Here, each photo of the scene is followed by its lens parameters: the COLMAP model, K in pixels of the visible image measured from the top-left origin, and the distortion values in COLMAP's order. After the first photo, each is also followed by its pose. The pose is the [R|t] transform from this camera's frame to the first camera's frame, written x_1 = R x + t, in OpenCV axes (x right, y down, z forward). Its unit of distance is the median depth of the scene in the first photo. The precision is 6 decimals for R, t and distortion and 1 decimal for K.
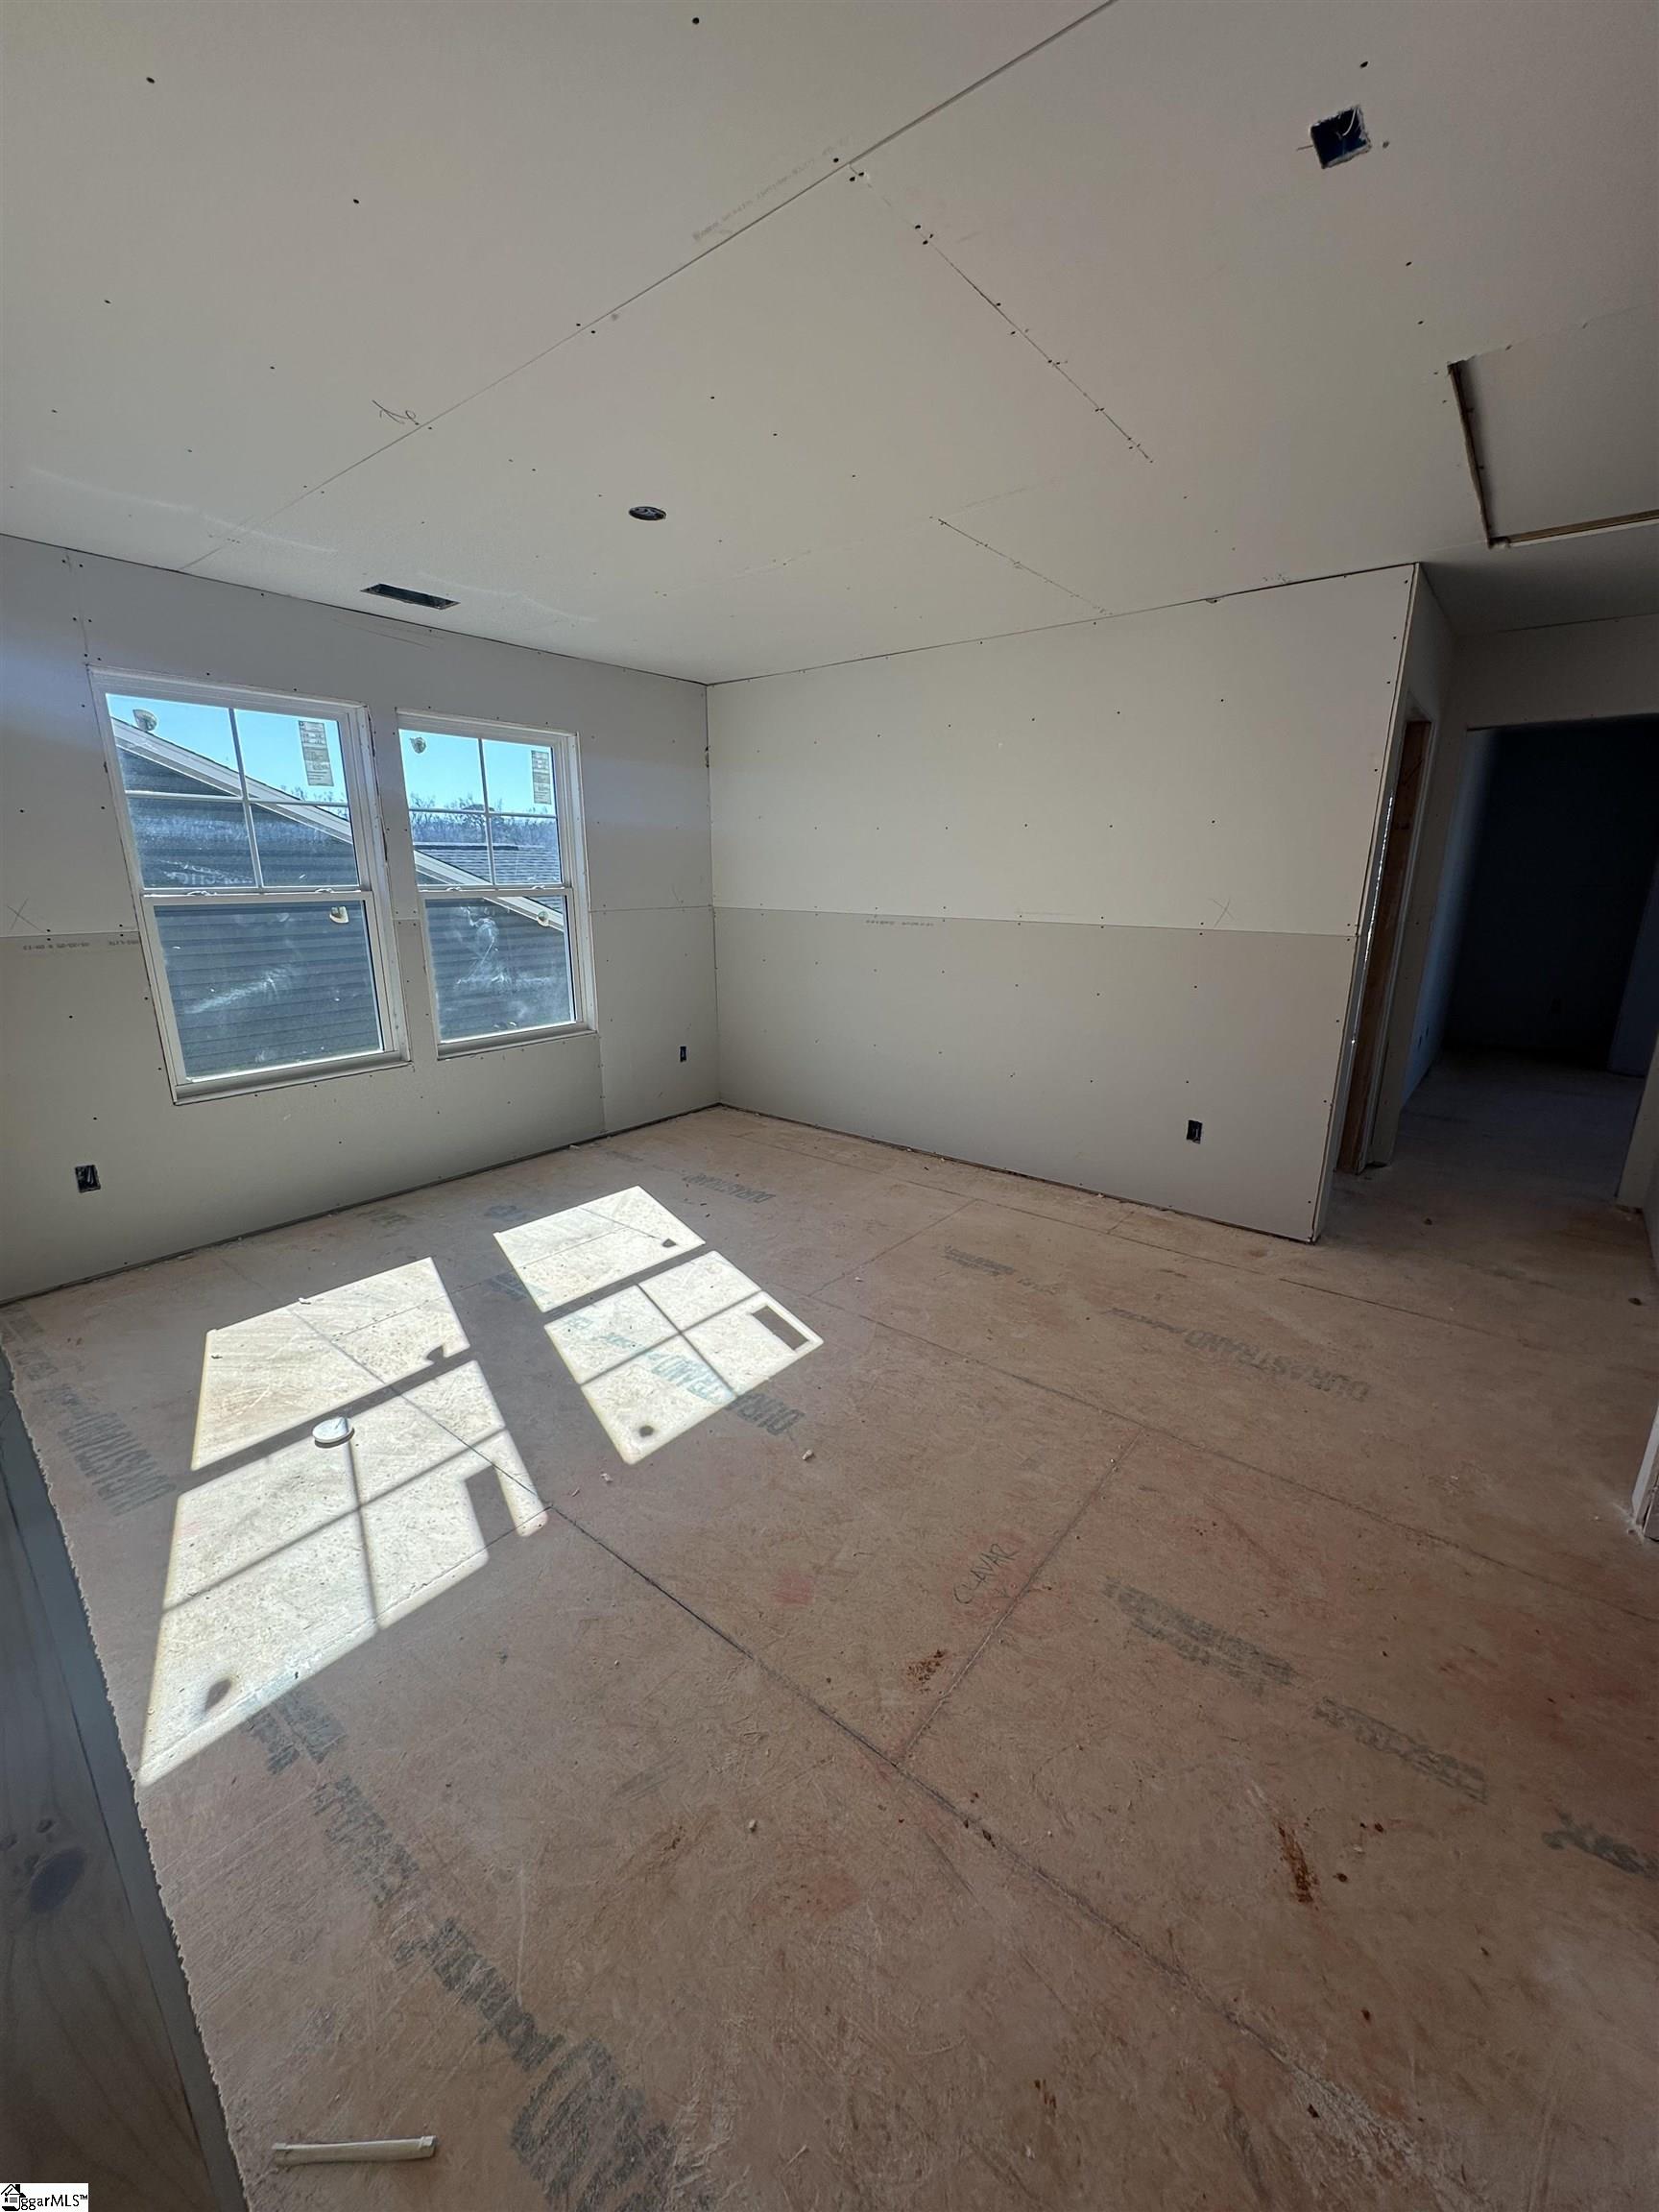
lens RADIAL K [[876.6, 0, 829.5], [0, 876.6, 1106.0], [0, 0, 1]] dist [-0.002248, 0.000177]
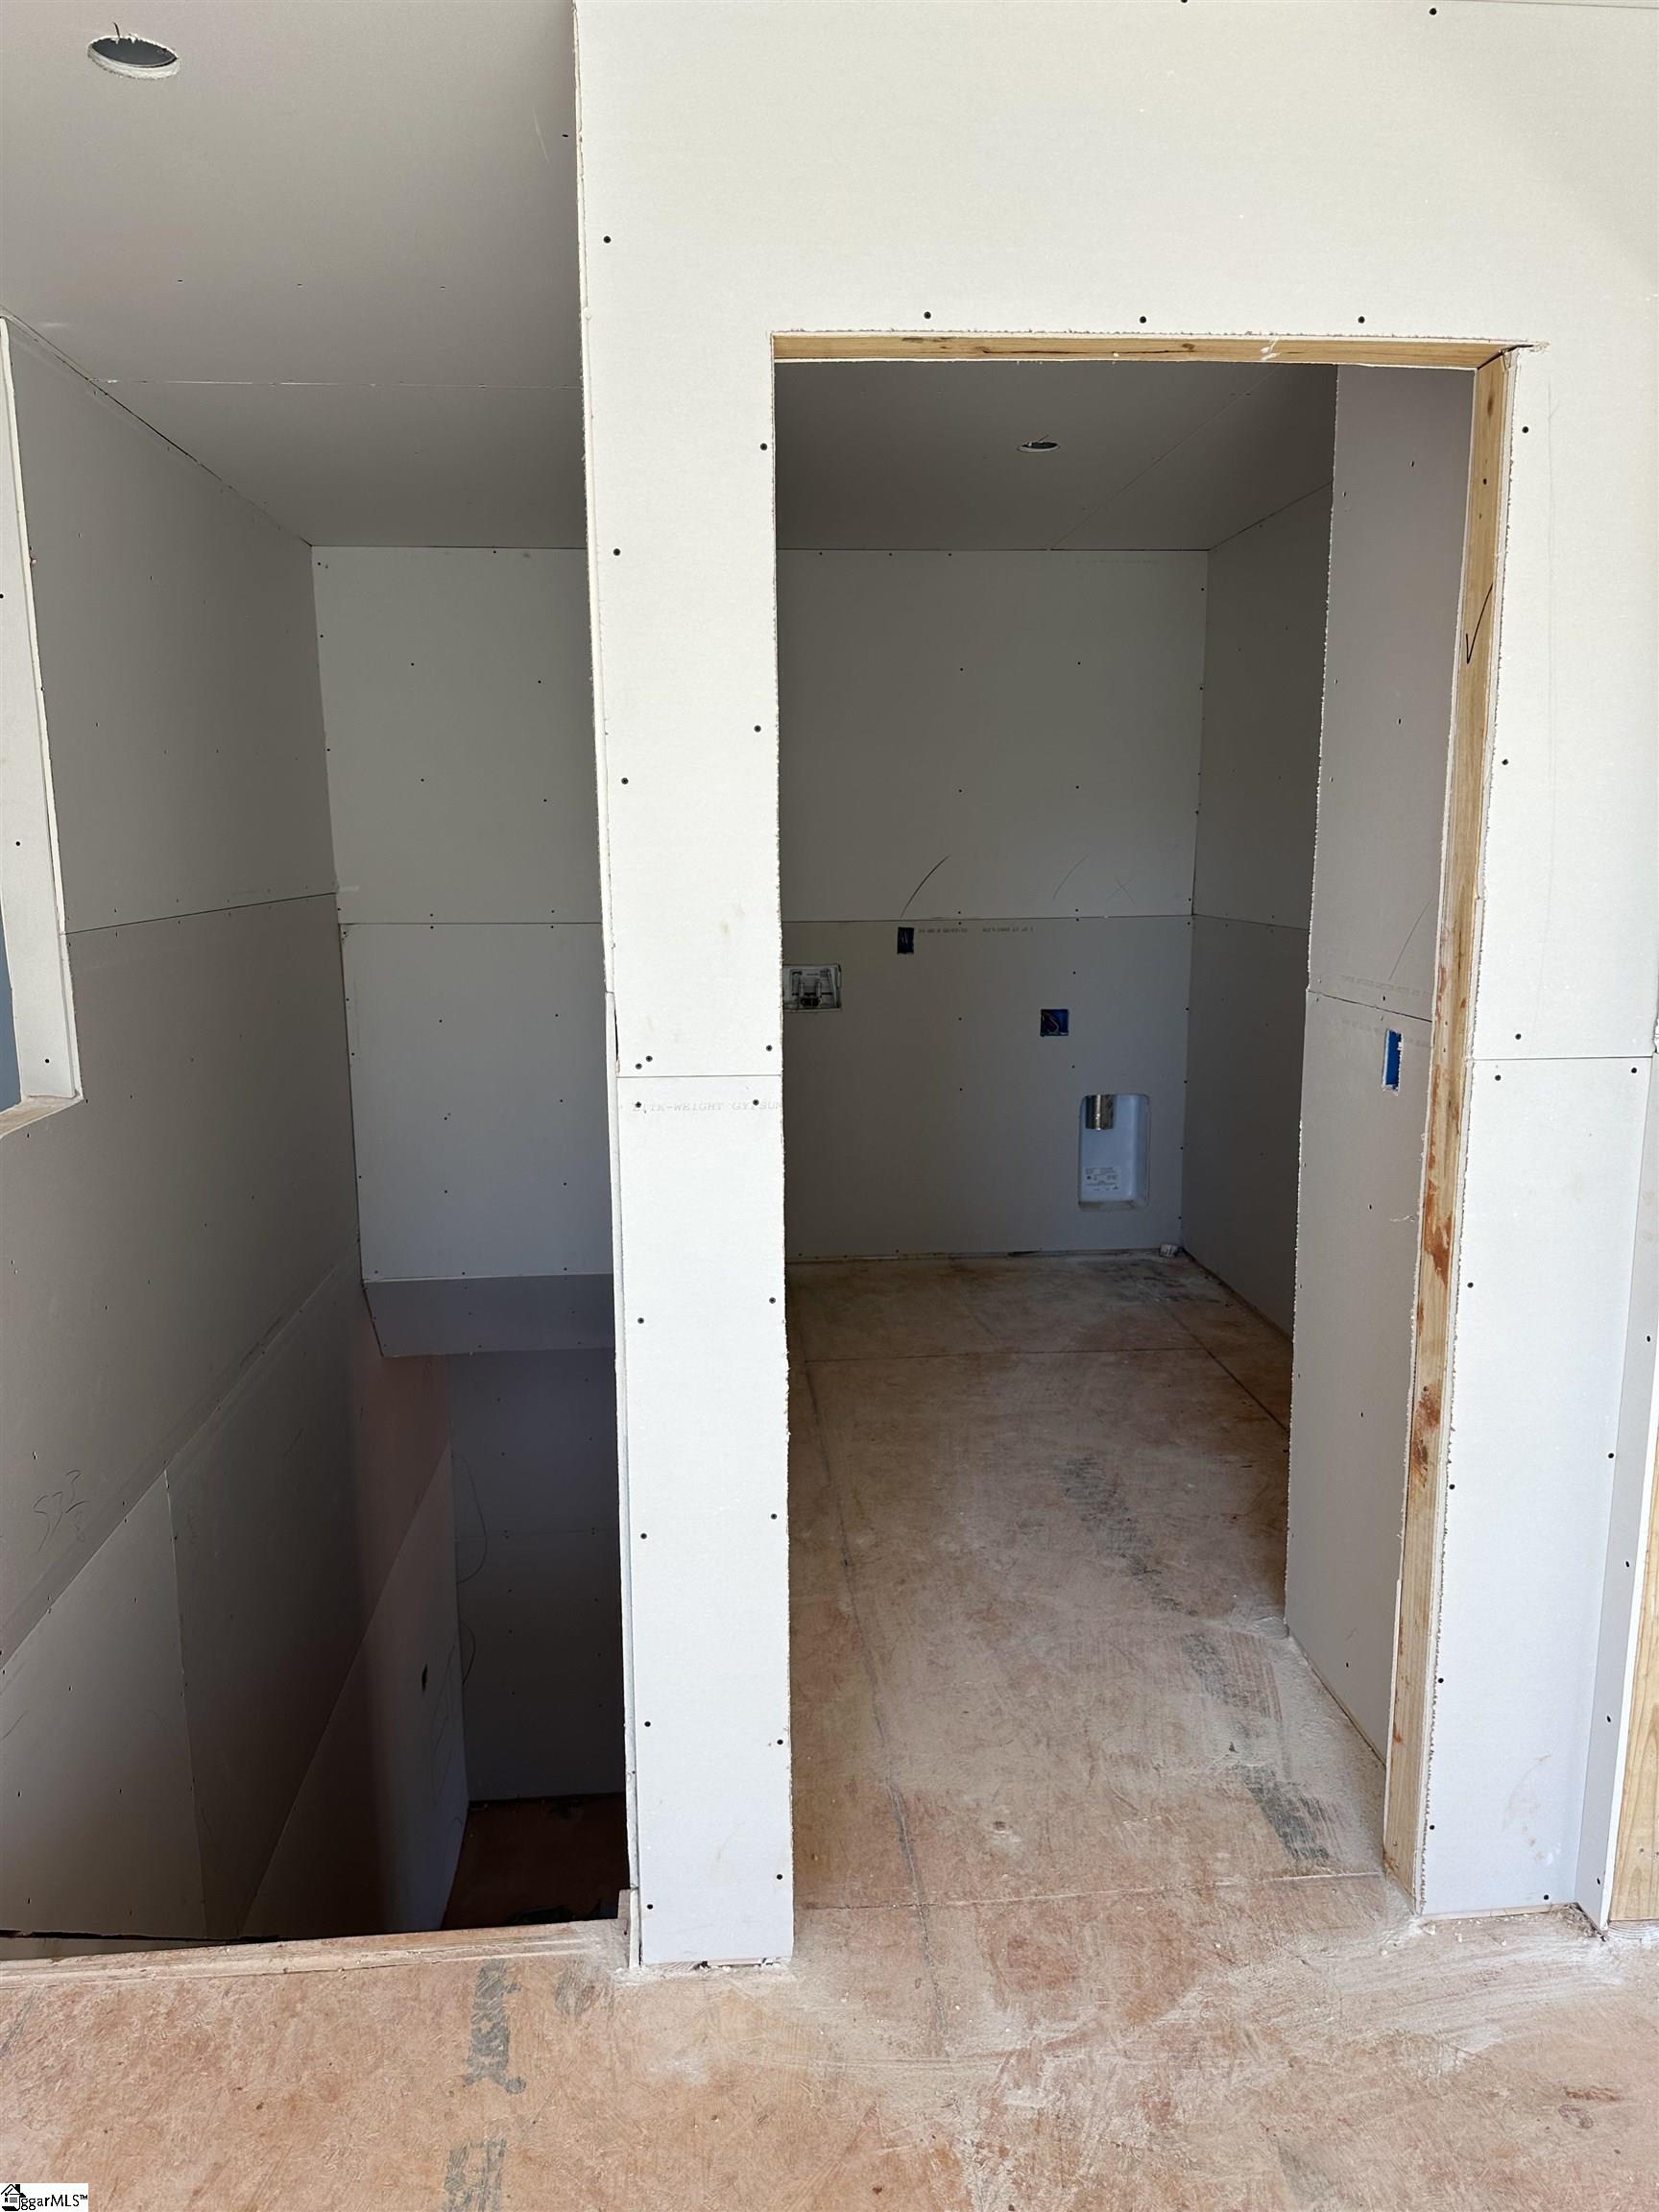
lens RADIAL K [[1535.9, 0, 829.5], [0, 1535.9, 1106.0], [0, 0, 1]] dist [0.102063, -0.143042]
pose [[-0.691955, -0.116619, 0.712459, -0.121628], [0.199308, 0.917656, 0.343779, -0.178131], [-0.693884, 0.379879, -0.611733, 0.601067]]
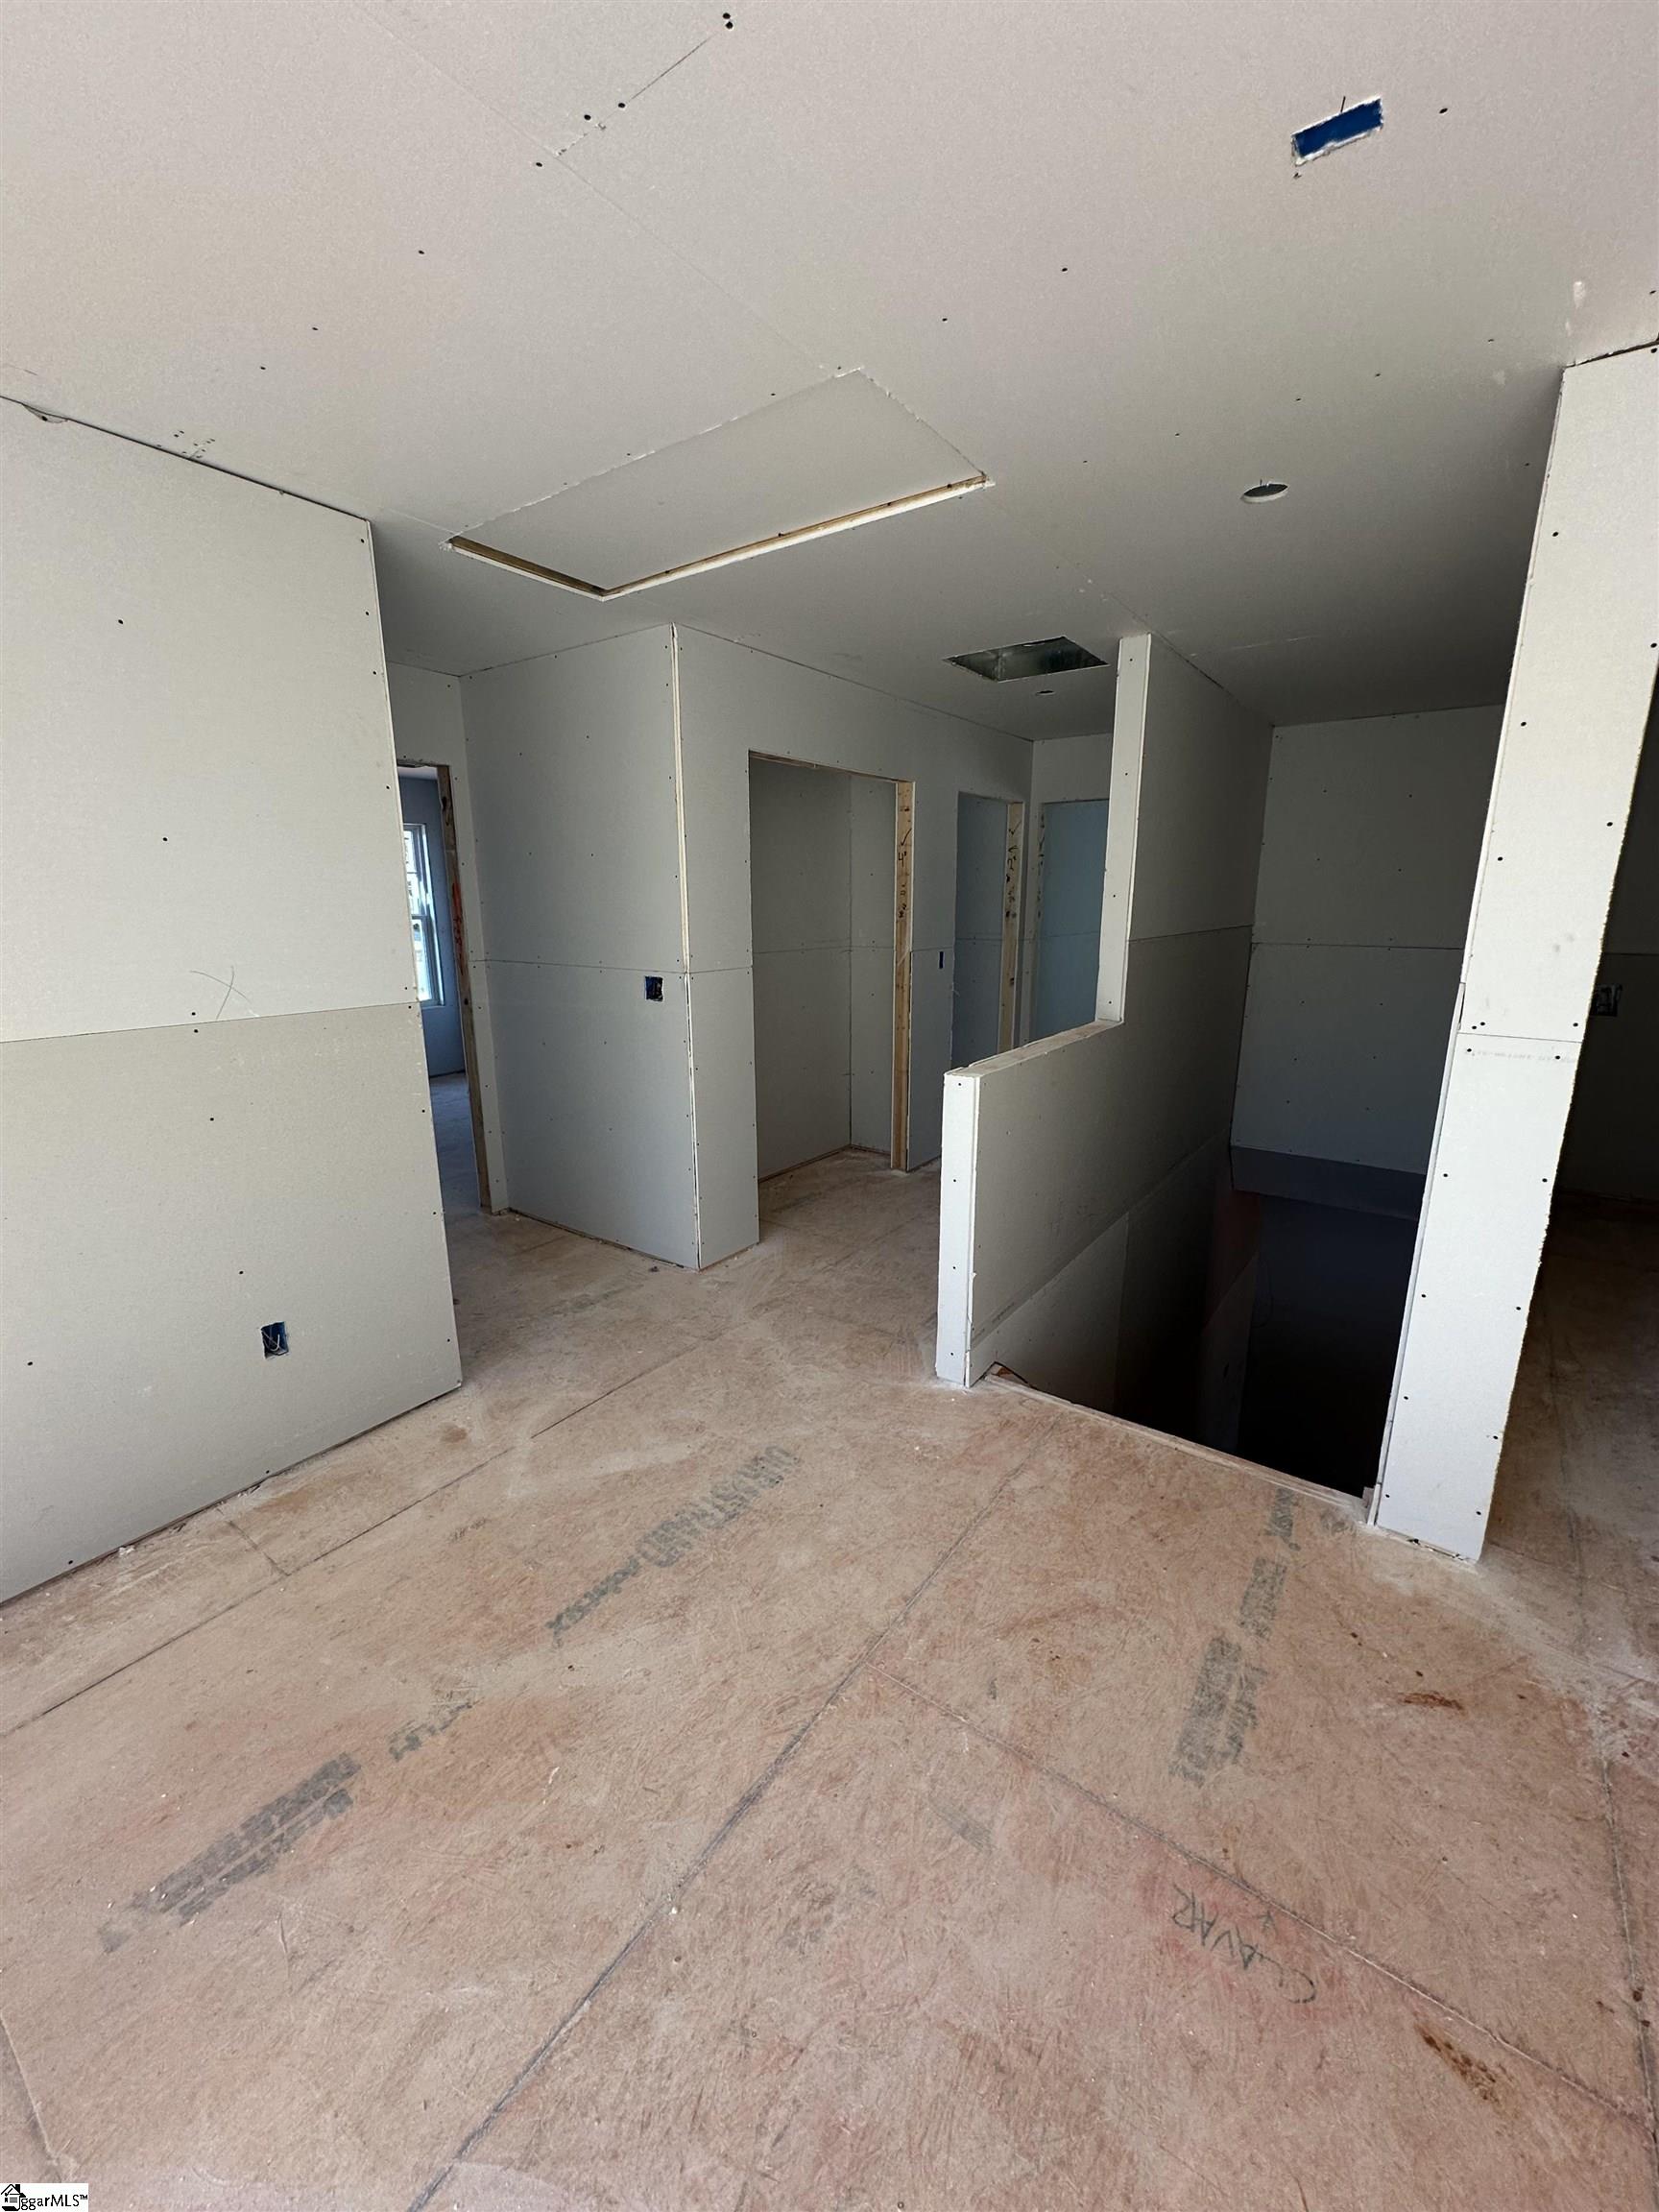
lens RADIAL K [[876.6, 0, 829.5], [0, 876.6, 1106.0], [0, 0, 1]] dist [-0.002248, 0.000177]
pose [[-0.047222, -0.229665, 0.972124, -0.200767], [0.266186, 0.935124, 0.233854, -0.203211], [-0.962764, 0.269809, 0.016975, 0.699527]]
